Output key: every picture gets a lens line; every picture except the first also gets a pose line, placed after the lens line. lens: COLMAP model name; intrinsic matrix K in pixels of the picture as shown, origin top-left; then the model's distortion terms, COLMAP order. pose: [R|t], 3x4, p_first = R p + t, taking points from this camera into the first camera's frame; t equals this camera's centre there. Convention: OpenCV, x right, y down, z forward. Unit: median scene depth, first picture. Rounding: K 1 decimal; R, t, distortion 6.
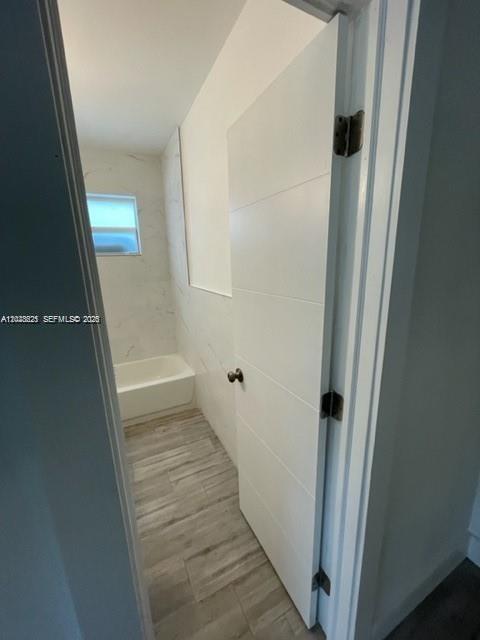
lens RADIAL K [[258.5, 0, 237.8], [0, 258.5, 319.7], [0, 0, 1]] dist [-0.002496, -0.000084]
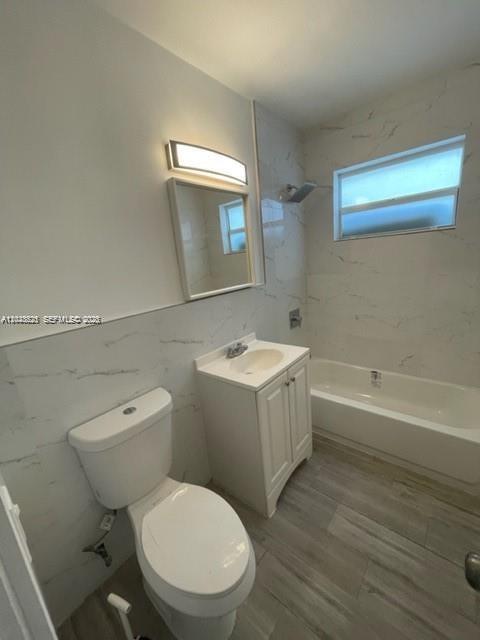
lens RADIAL K [[258.5, 0, 237.8], [0, 258.5, 319.7], [0, 0, 1]] dist [-0.002496, -0.000084]
pose [[0.397898, 0.213864, -0.892155, 0.049689], [-0.140154, 0.975205, 0.171264, -0.077198], [0.906661, 0.056894, 0.418006, 0.311878]]
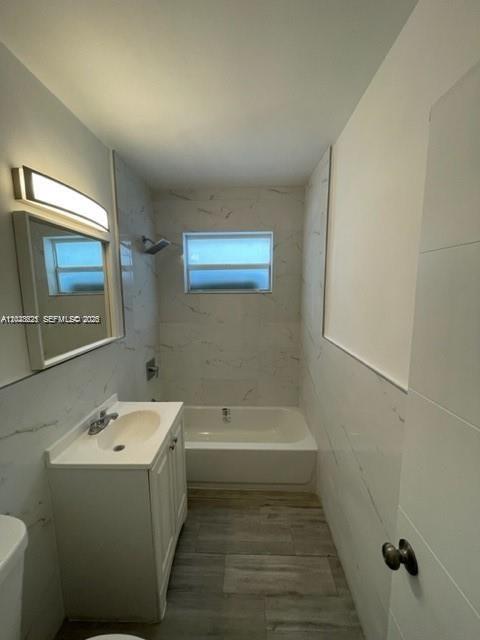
lens RADIAL K [[258.5, 0, 237.8], [0, 258.5, 319.7], [0, 0, 1]] dist [-0.002496, -0.000084]
pose [[0.880103, 0.086747, -0.466792, -0.056525], [-0.131597, 0.989217, -0.064285, -0.106269], [0.456182, 0.118006, 0.882028, 0.196881]]
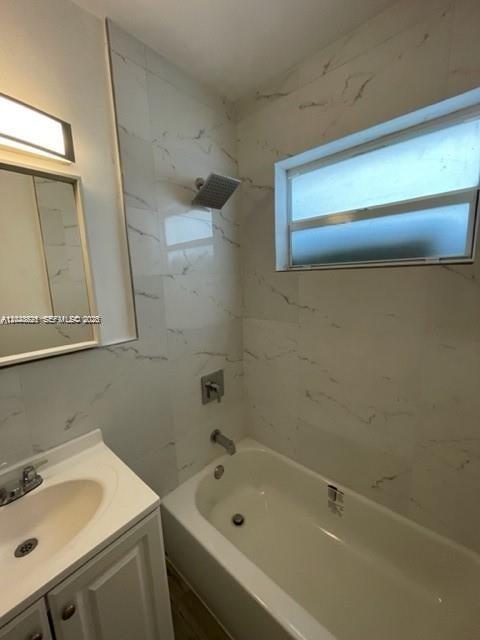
lens RADIAL K [[258.5, 0, 237.8], [0, 258.5, 319.7], [0, 0, 1]] dist [-0.002496, -0.000084]
pose [[0.373939, 0.174564, -0.910877, -0.214817], [-0.194887, 0.974989, 0.106845, -0.197696], [0.906746, 0.137565, 0.398607, 0.764997]]
